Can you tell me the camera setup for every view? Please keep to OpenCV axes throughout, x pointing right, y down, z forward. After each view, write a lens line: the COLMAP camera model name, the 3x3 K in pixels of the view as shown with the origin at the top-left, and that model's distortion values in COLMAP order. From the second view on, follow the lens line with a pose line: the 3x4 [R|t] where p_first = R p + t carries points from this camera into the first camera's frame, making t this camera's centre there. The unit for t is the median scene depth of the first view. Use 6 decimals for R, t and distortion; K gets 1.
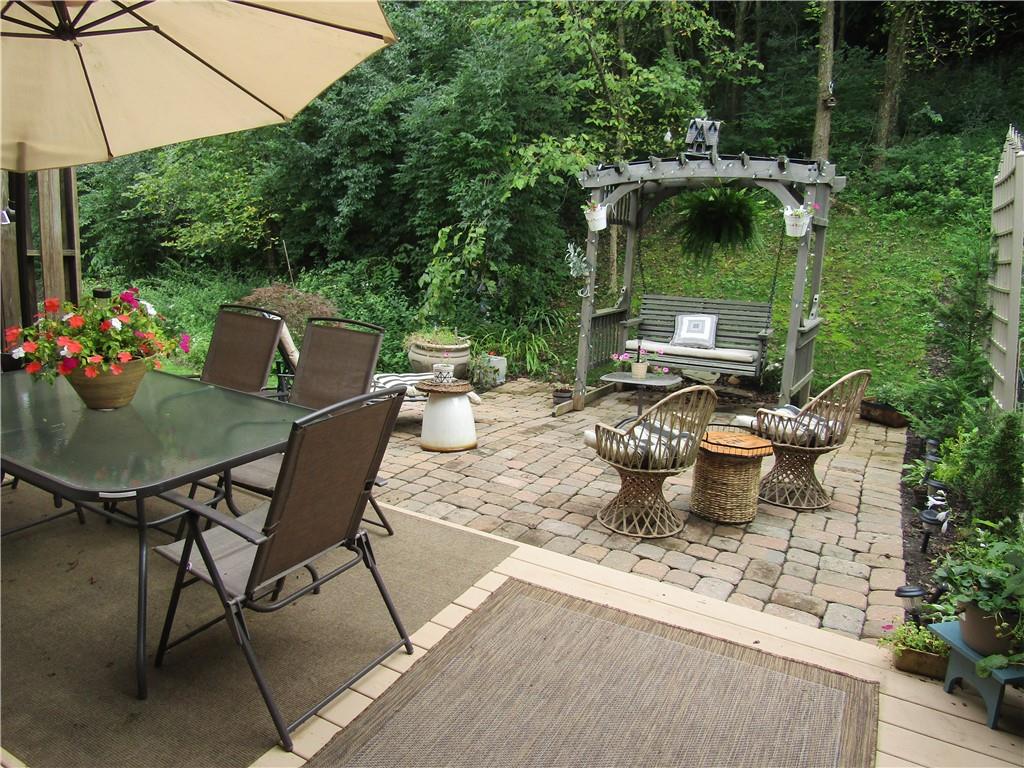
lens RADIAL K [[727.2, 0, 512.0], [0, 727.2, 384.0], [0, 0, 1]] dist [-0.001712, 0.000634]
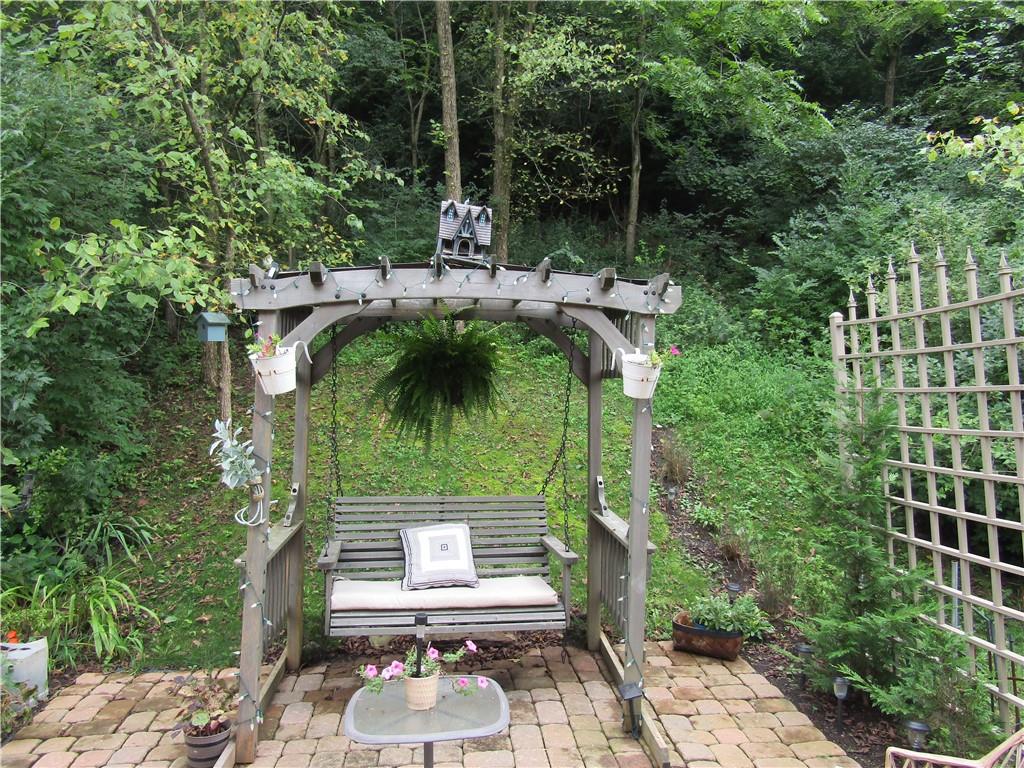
lens RADIAL K [[727.2, 0, 512.0], [0, 727.2, 384.0], [0, 0, 1]] dist [-0.001712, 0.000634]
pose [[0.820376, -0.018720, 0.571518, -0.029244], [0.127599, 0.980256, -0.151052, -0.096293], [-0.557406, 0.196845, 0.806567, 0.401292]]
